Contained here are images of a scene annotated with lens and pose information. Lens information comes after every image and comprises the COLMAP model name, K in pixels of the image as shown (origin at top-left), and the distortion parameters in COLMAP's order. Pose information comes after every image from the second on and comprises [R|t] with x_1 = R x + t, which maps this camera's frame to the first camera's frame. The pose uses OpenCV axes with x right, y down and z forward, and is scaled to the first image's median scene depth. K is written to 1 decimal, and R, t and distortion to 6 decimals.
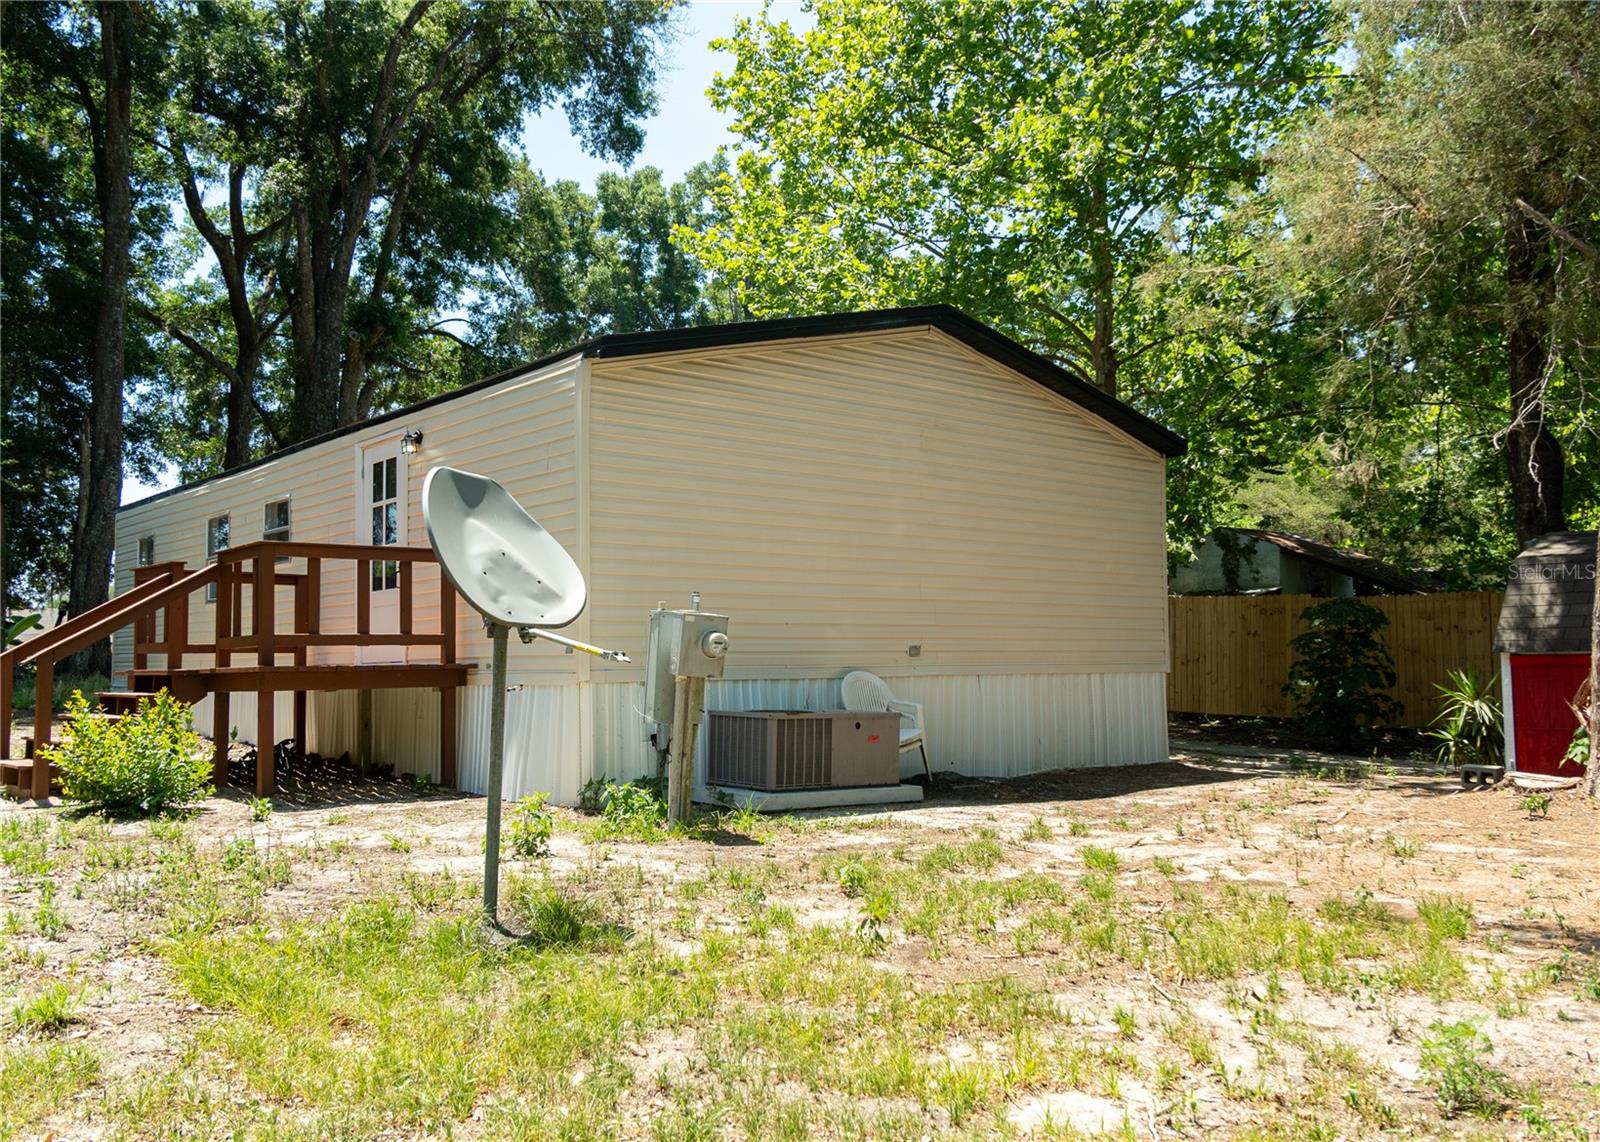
lens RADIAL K [[1361.3, 0, 862.1], [0, 1361.3, 570.2], [0, 0, 1]] dist [0.030088, -0.000929]
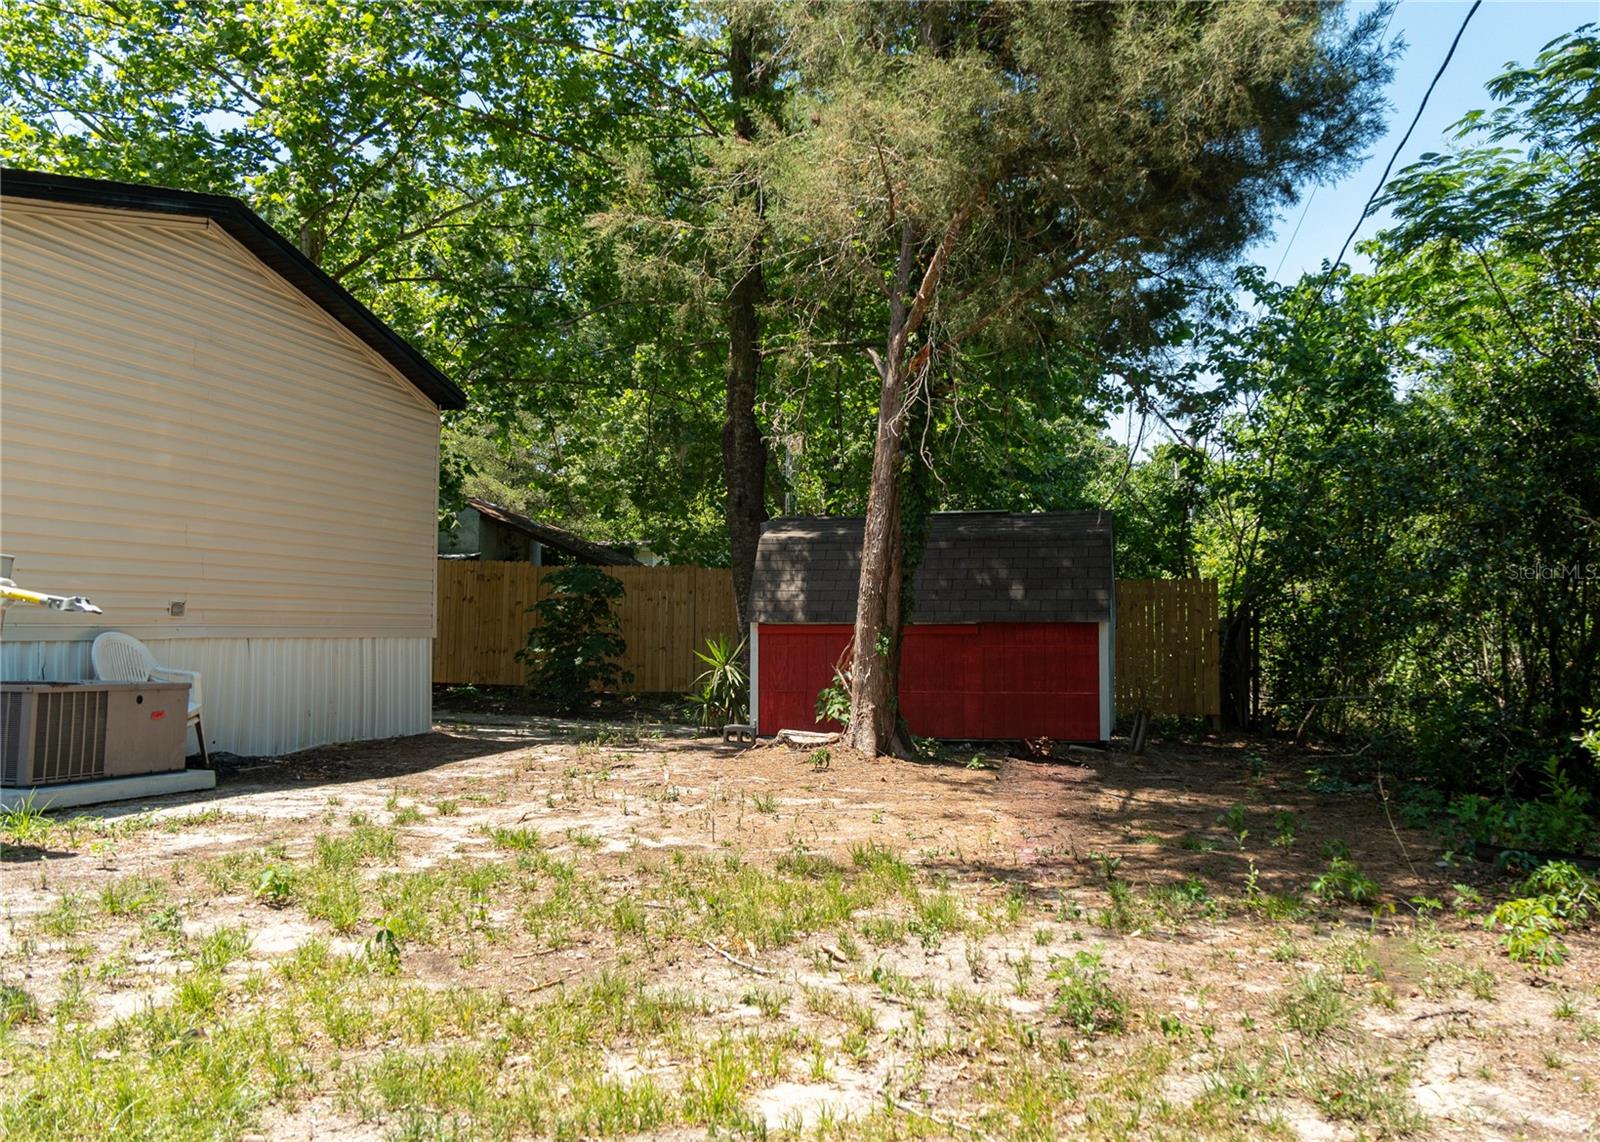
lens RADIAL K [[1361.3, 0, 862.1], [0, 1361.3, 570.2], [0, 0, 1]] dist [0.030088, -0.000929]
pose [[0.801215, 0.039897, 0.597045, -0.133185], [-0.053891, 0.998531, 0.005595, 0.009198], [-0.595945, -0.036658, 0.802188, 0.087000]]
